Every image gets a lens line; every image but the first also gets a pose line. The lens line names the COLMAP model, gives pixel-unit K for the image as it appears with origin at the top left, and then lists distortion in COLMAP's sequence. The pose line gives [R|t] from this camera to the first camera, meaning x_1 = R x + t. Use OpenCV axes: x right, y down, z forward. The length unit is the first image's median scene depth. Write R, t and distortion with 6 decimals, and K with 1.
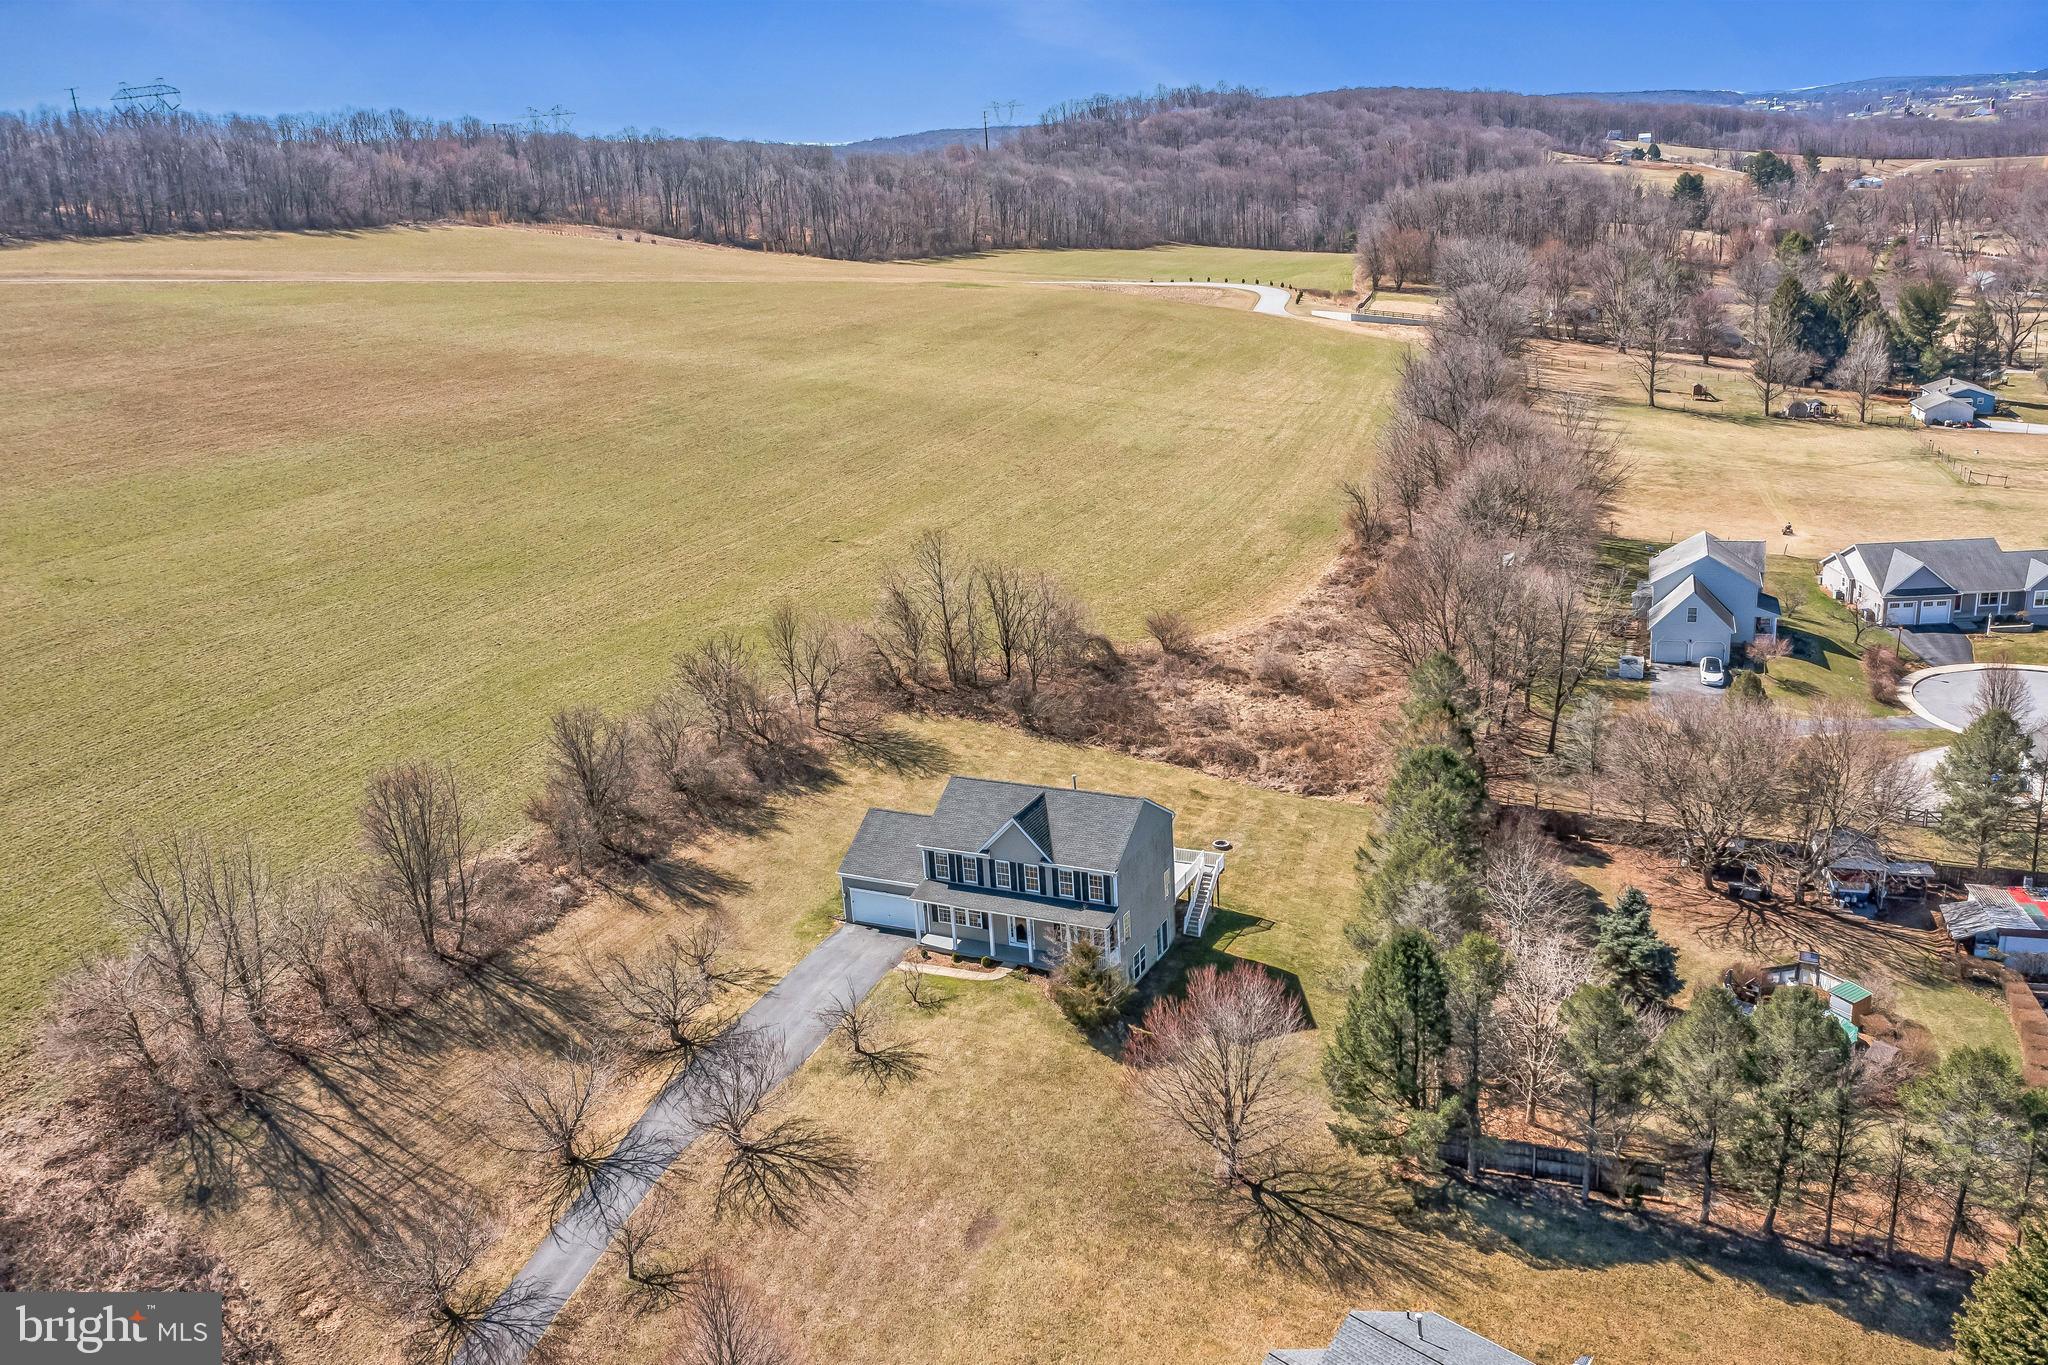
lens RADIAL K [[1740.7, 0, 1016.6], [0, 1740.7, 679.3], [0, 0, 1]] dist [-0.018345, 0.002921]
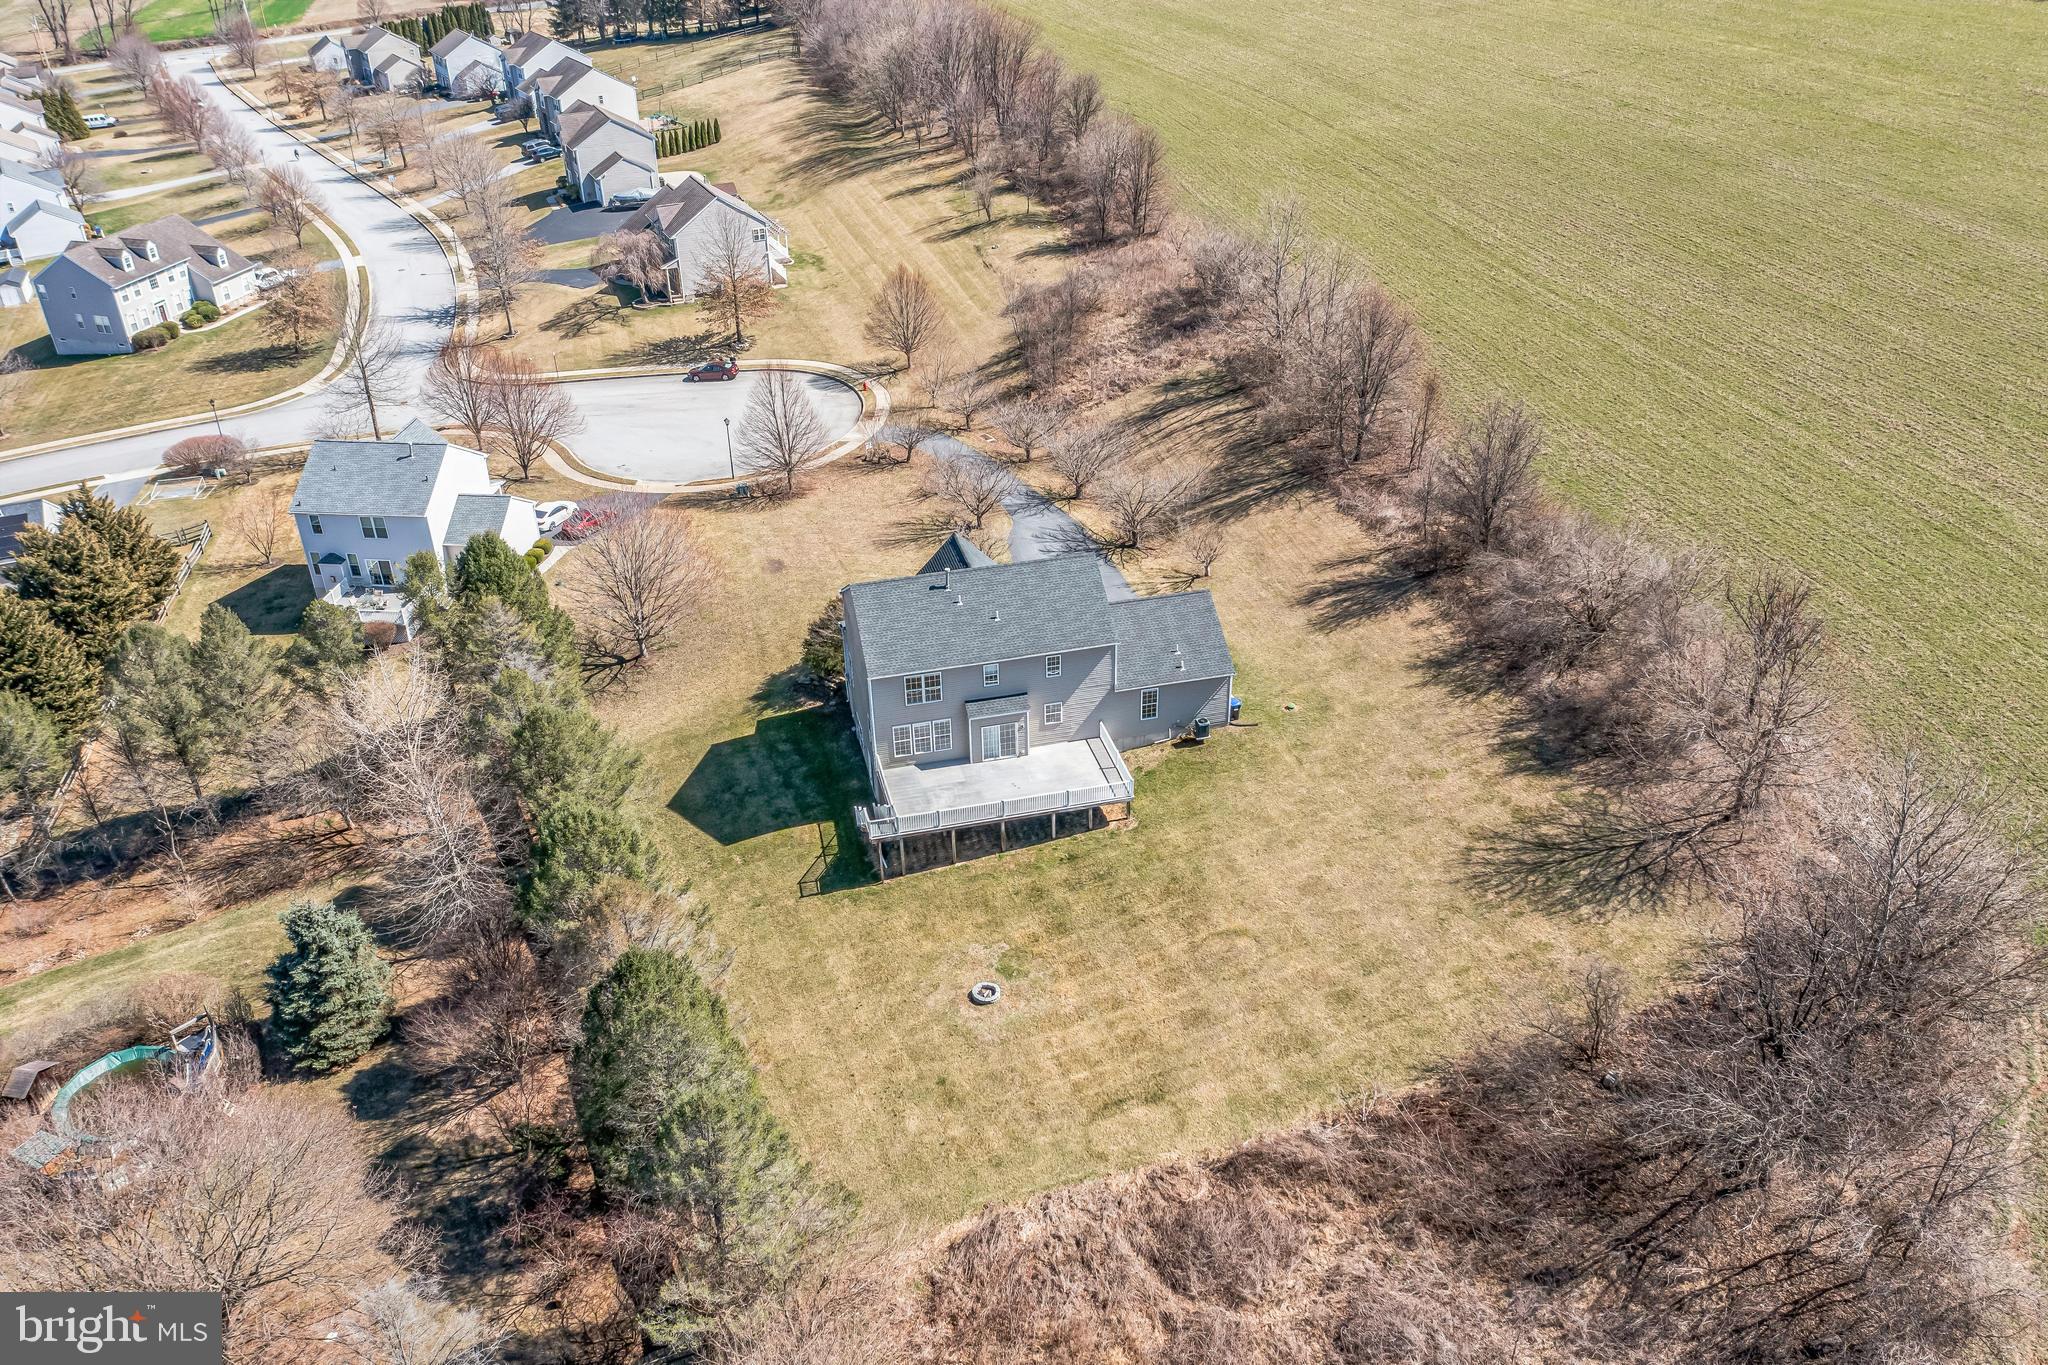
lens RADIAL K [[1628.4, 0, 1016.4], [0, 1628.4, 687.3], [0, 0, 1]] dist [-0.020838, 0.003928]
pose [[-0.768449, 0.393882, -0.504323, 0.416577], [-0.126338, 0.679218, 0.722981, -0.466828], [0.627315, 0.619289, -0.472183, 1.398265]]
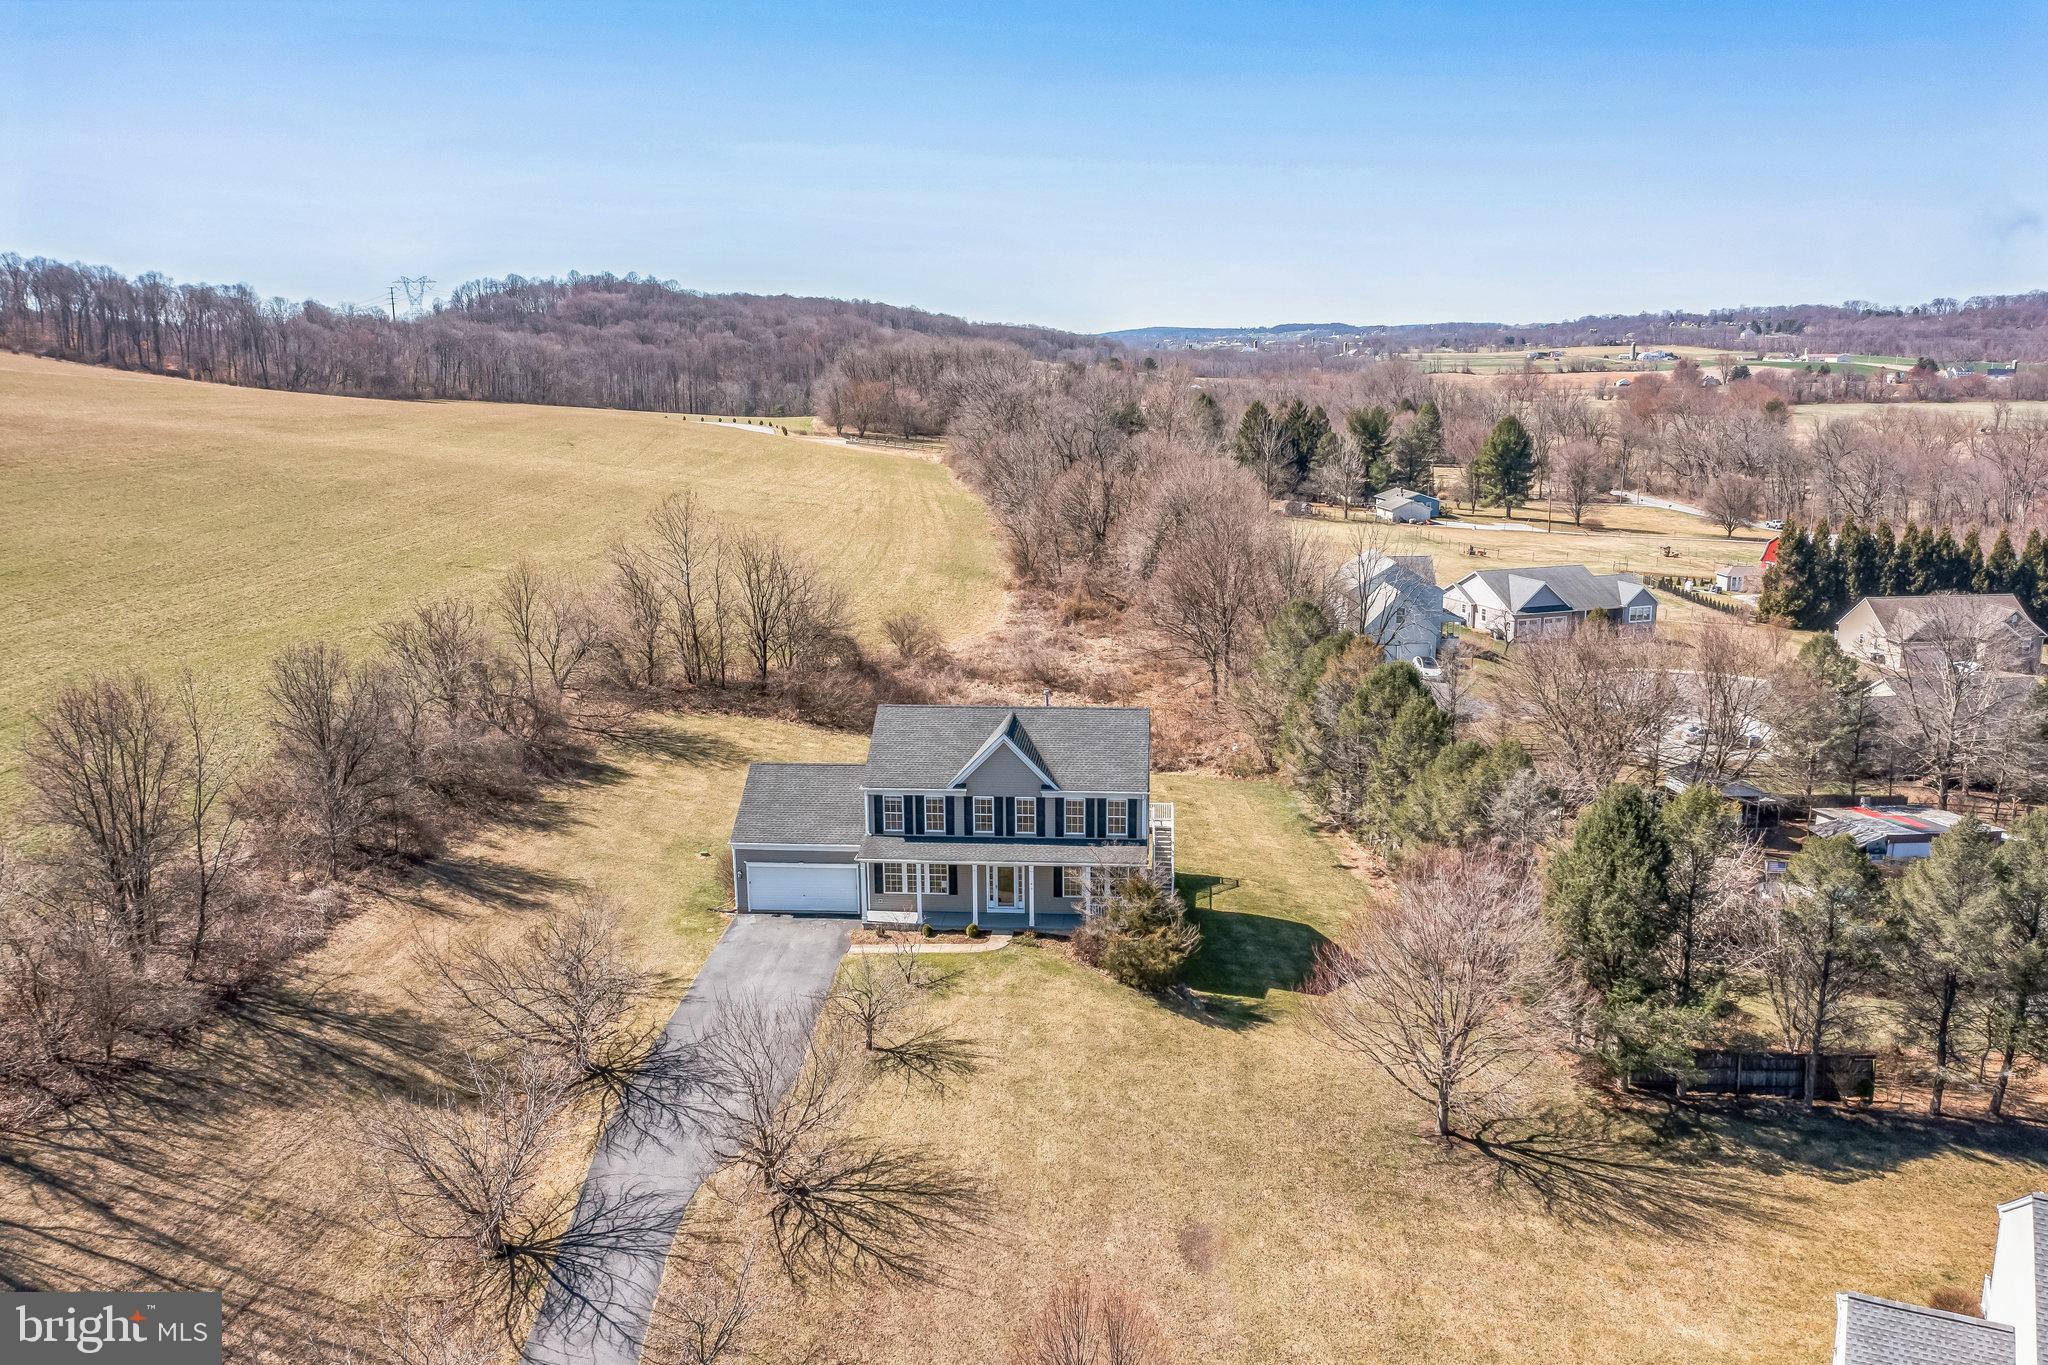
lens RADIAL K [[1628.4, 0, 1018.2], [0, 1628.4, 703.5], [0, 0, 1]] dist [-0.020838, 0.003928]
pose [[0.933885, -0.027789, 0.356493, -0.237019], [0.060952, 0.994756, -0.082130, 0.118394], [-0.352341, 0.098429, 0.930681, 0.314809]]
